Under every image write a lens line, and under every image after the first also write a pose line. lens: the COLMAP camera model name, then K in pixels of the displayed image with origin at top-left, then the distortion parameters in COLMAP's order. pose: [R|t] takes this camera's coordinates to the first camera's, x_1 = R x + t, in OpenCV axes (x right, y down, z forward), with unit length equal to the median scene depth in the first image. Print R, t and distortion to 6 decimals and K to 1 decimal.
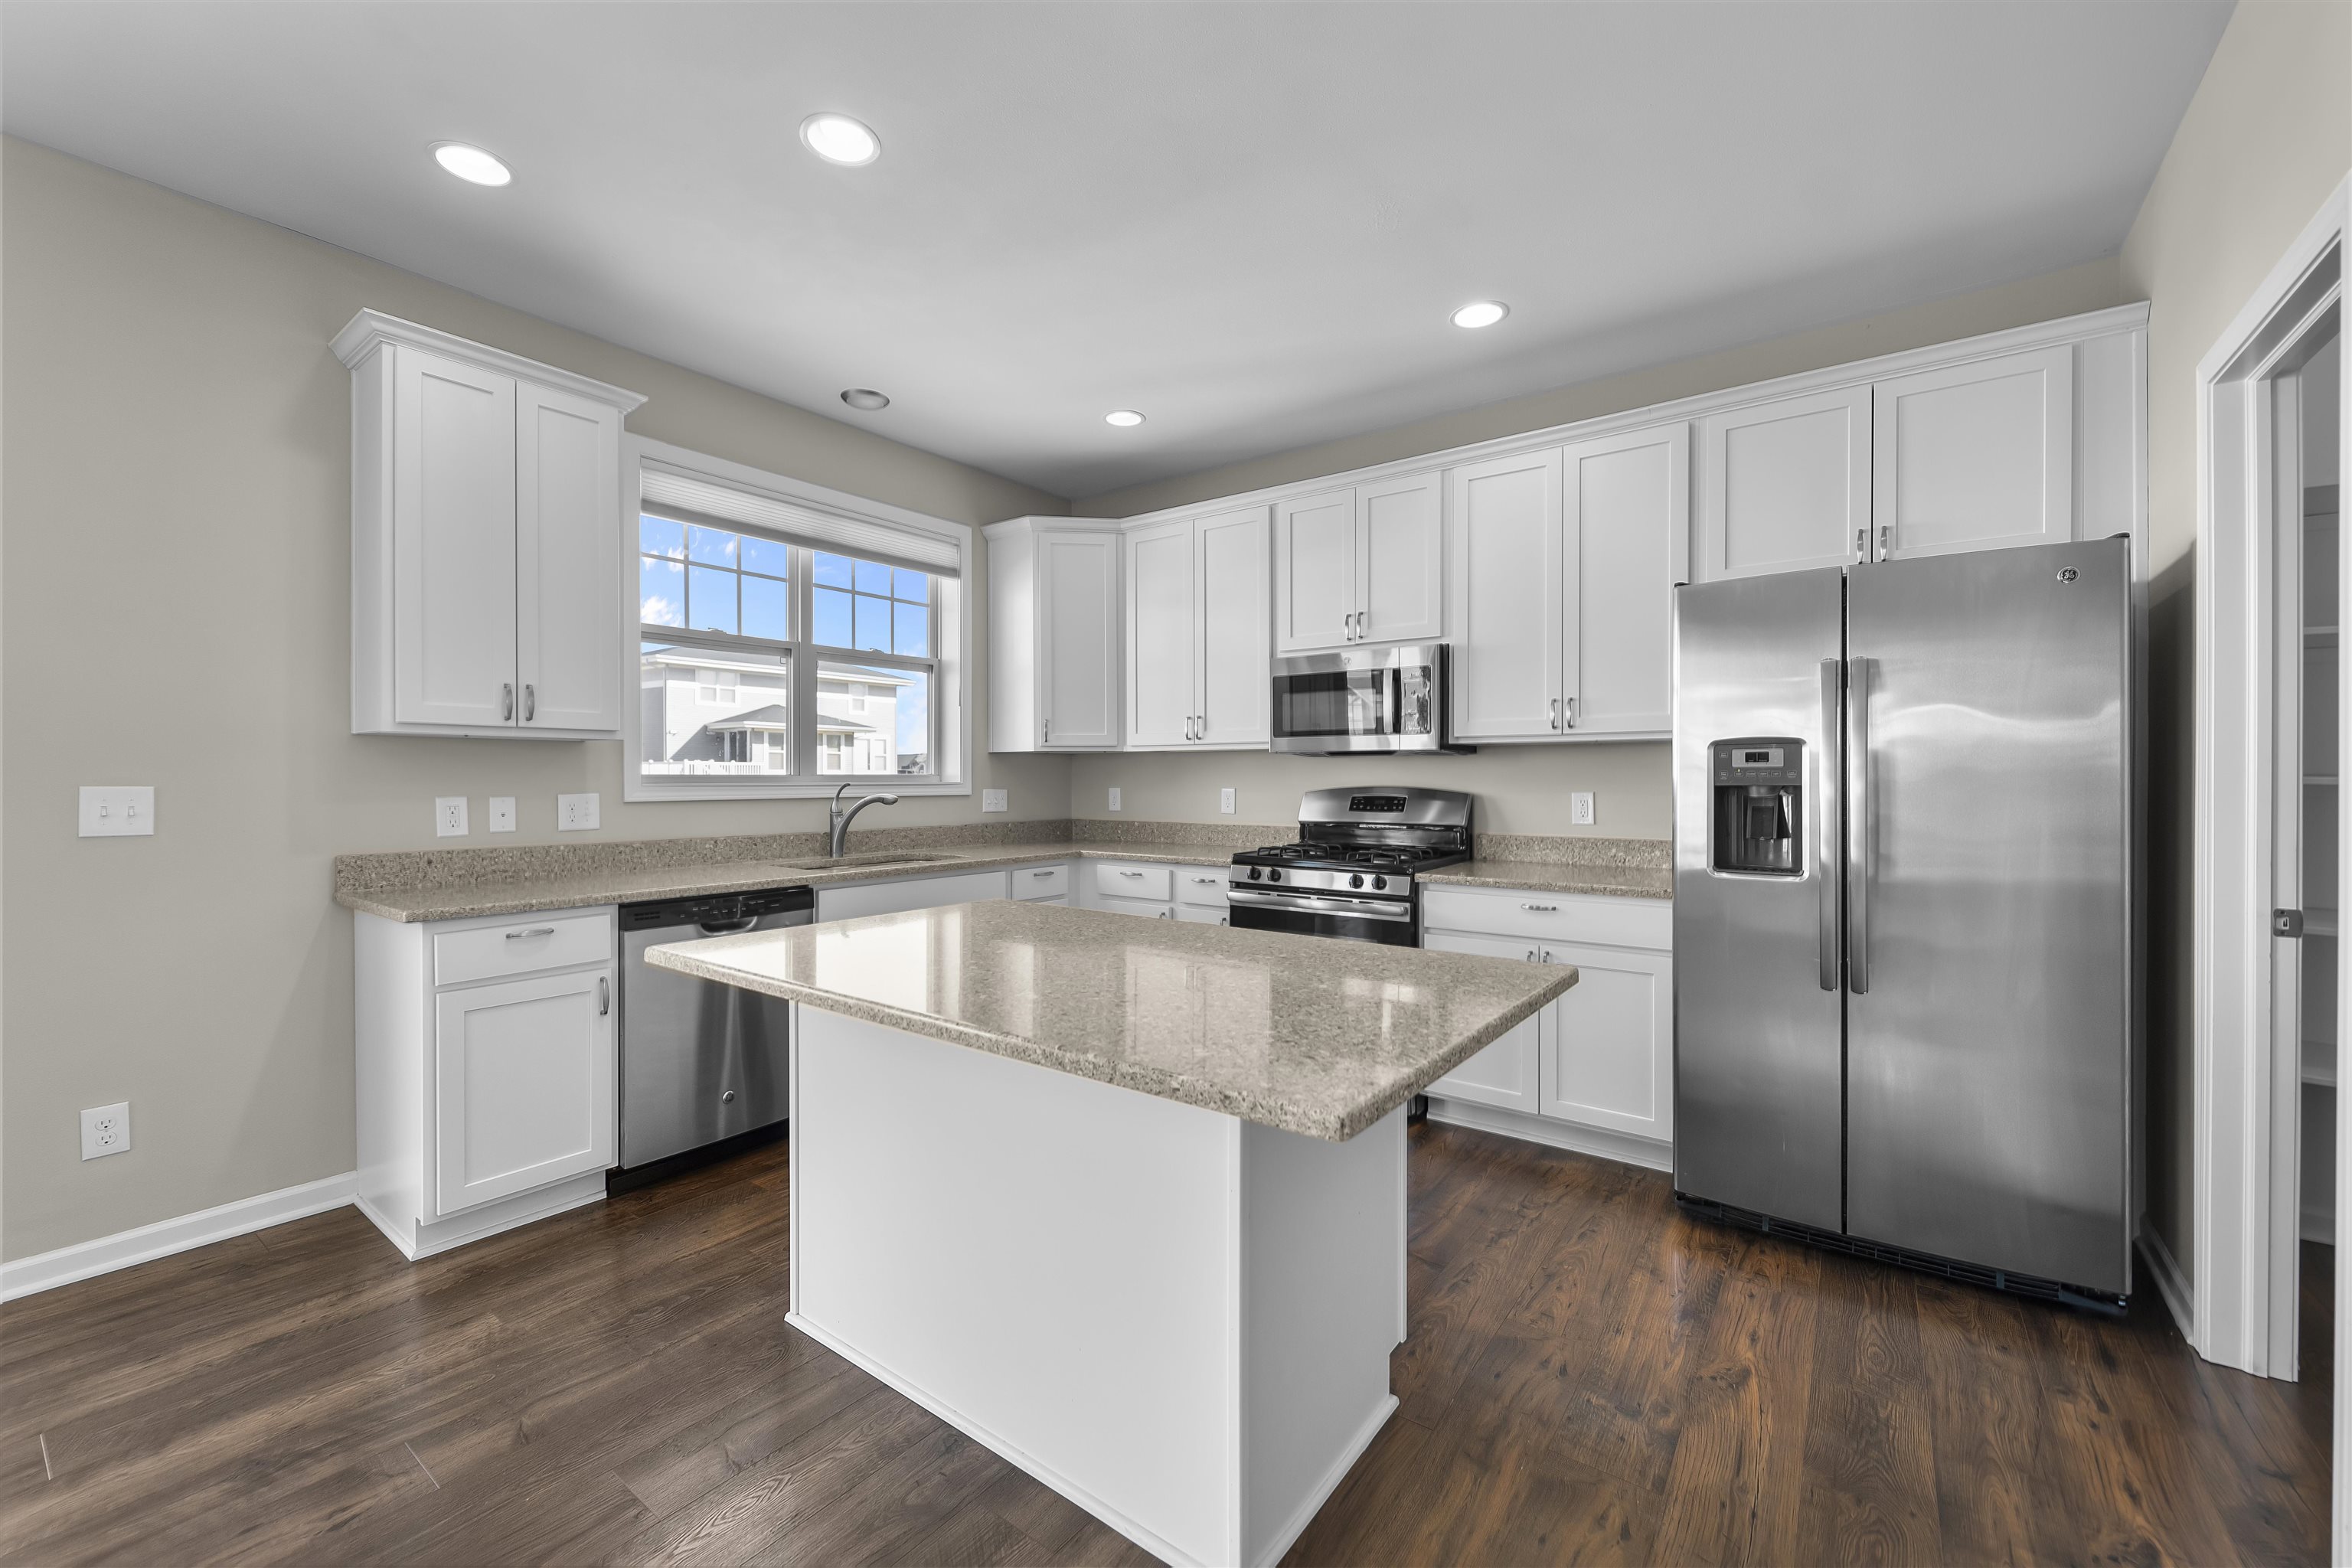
lens RADIAL K [[953.6, 0, 1169.1], [0, 953.6, 779.4], [0, 0, 1]] dist [0.002722, -0.001638]
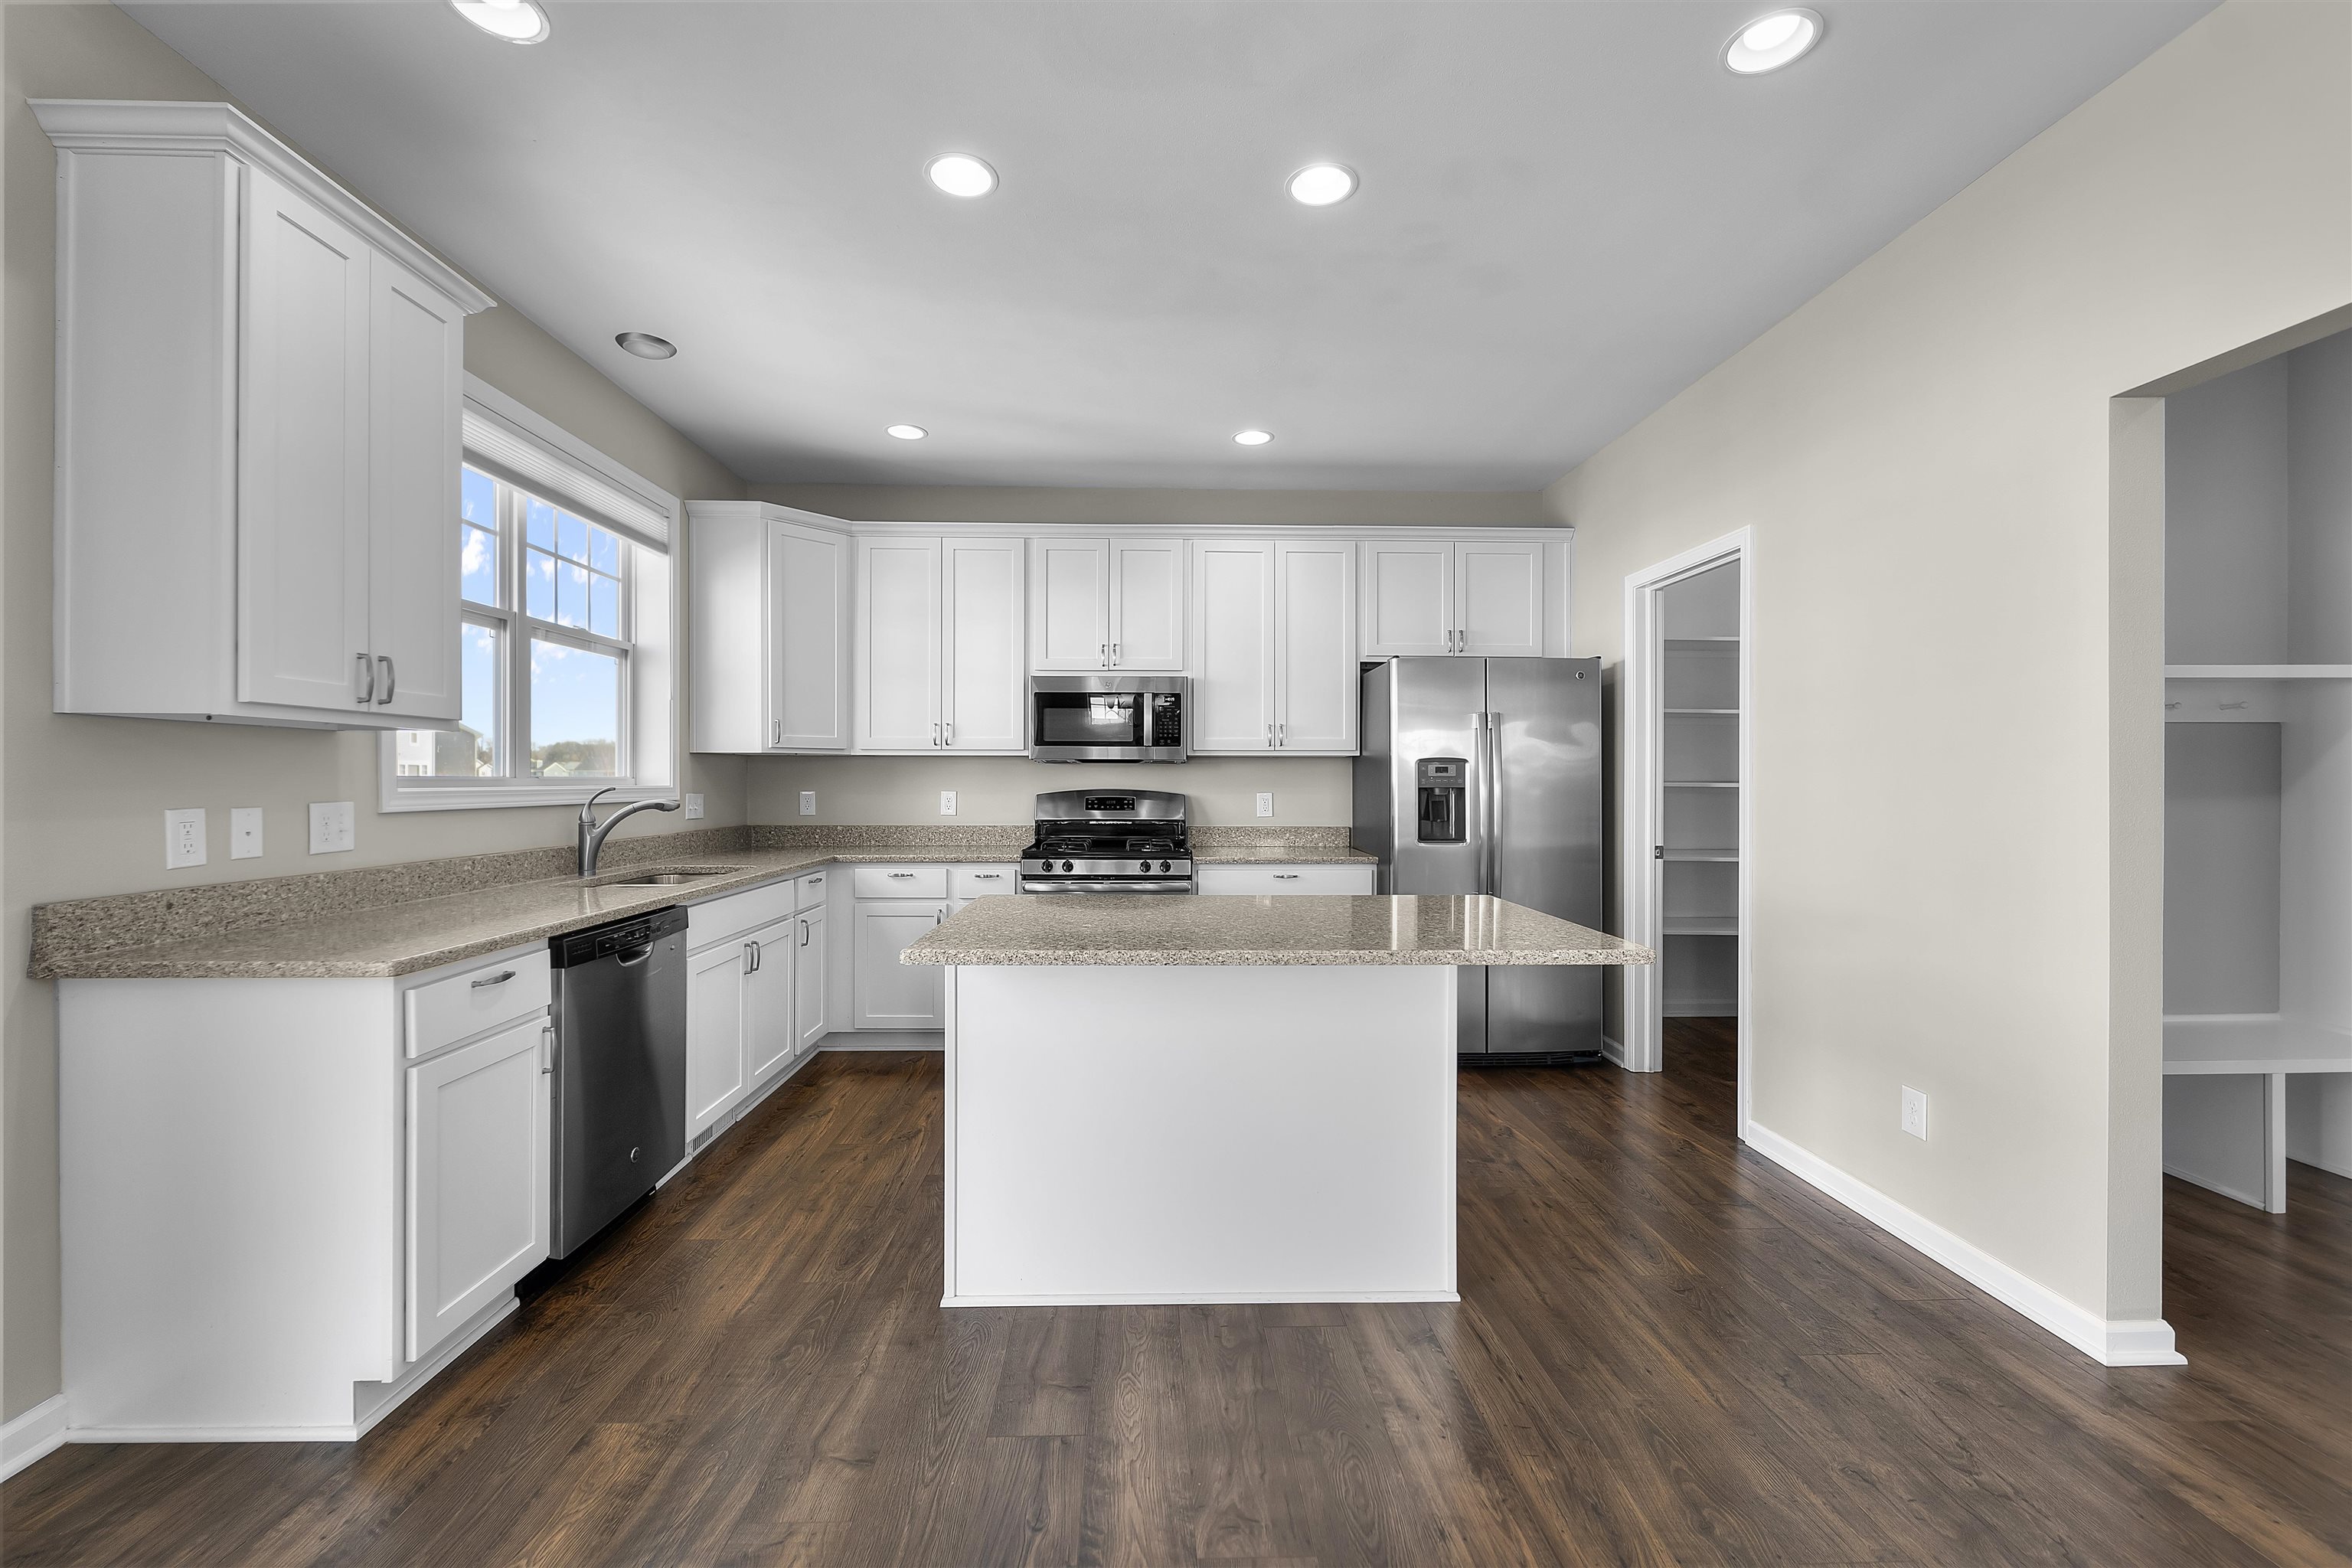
lens RADIAL K [[953.6, 0, 1179.2], [0, 953.6, 779.6], [0, 0, 1]] dist [0.002722, -0.001638]
pose [[0.777103, 0.002547, 0.629368, -0.523696], [-0.000945, 0.999995, -0.002880, -0.001069], [-0.629373, 0.001644, 0.777102, 0.020195]]
